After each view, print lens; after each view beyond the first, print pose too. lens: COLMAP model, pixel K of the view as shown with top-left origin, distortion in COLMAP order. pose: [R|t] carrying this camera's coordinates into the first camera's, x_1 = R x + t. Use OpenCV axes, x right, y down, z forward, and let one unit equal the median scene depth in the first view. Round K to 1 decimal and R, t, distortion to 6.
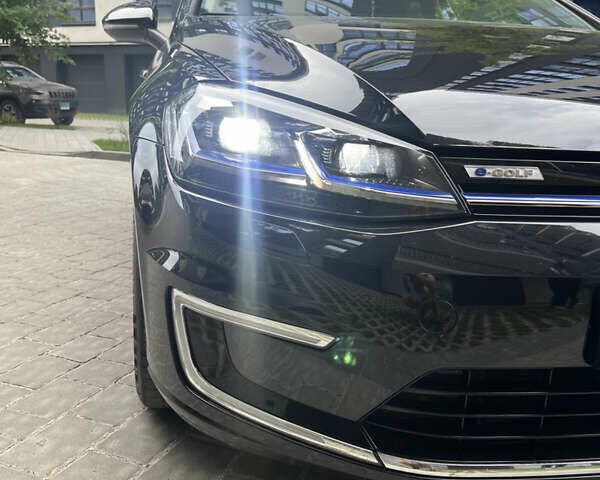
lens RADIAL K [[617.3, 0, 295.9], [0, 617.3, 236.3], [0, 0, 1]] dist [0.012890, 0.025244]
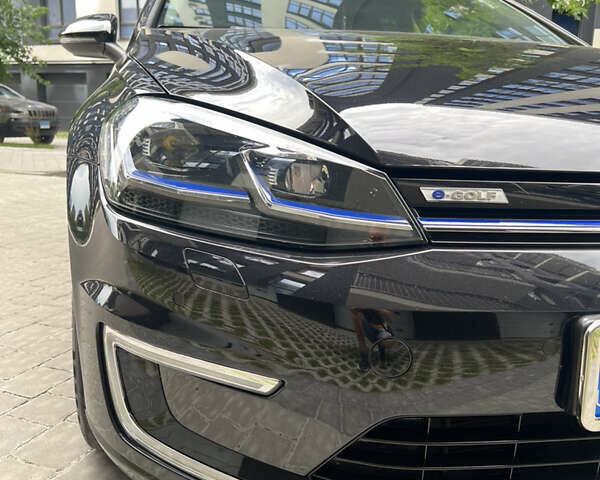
lens RADIAL K [[613.5, 0, 300.0], [0, 613.5, 240.0], [0, 0, 1]] dist [0.079760, -0.117244]
pose [[0.999579, -0.006094, 0.028379, 0.040038], [0.006755, 0.999707, -0.023255, -0.010256], [-0.028229, 0.023437, 0.999327, 0.061392]]
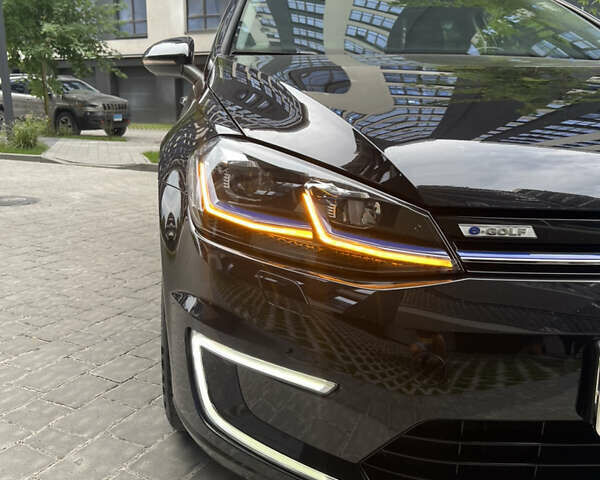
lens RADIAL K [[615.8, 0, 285.8], [0, 615.8, 239.2], [0, 0, 1]] dist [0.089688, -0.165790]
pose [[0.995592, 0.004396, -0.093683, 0.044455], [-0.004757, 0.999982, -0.003635, -0.047329], [0.093665, 0.004065, 0.995595, -0.044599]]
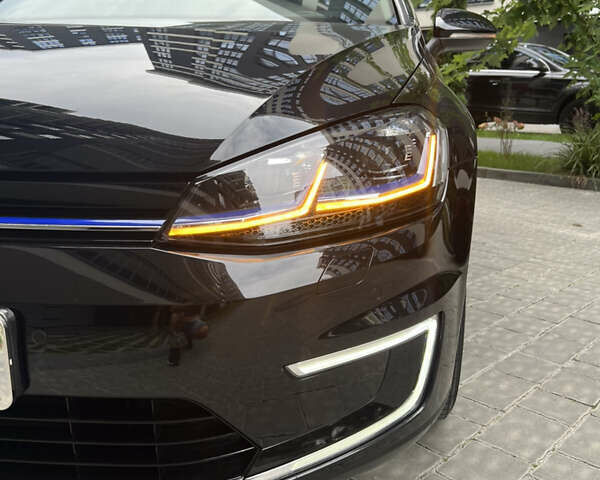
lens RADIAL K [[613.5, 0, 300.0], [0, 613.5, 240.0], [0, 0, 1]] dist [0.079760, -0.117244]
pose [[0.928881, 0.075173, -0.362669, 1.032134], [-0.066975, 0.997136, 0.035144, -0.059631], [0.364272, -0.008355, 0.931255, 0.216990]]
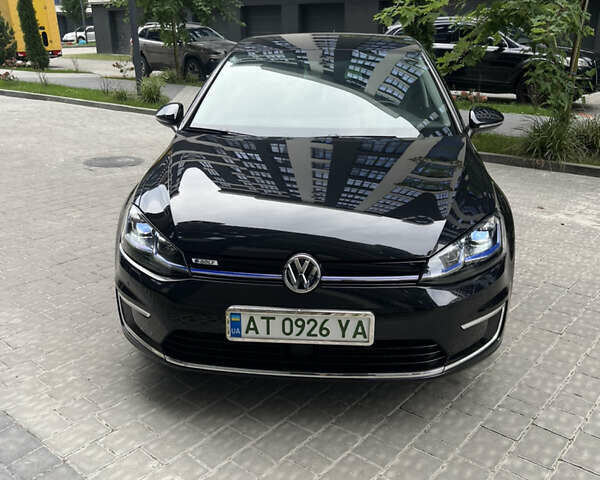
lens RADIAL K [[613.5, 0, 300.0], [0, 613.5, 240.0], [0, 0, 1]] dist [0.079760, -0.117244]
pose [[0.955763, 0.070851, -0.285478, 0.863436], [-0.037238, 0.991892, 0.121503, -0.311807], [0.291772, -0.105498, 0.950652, -0.839703]]
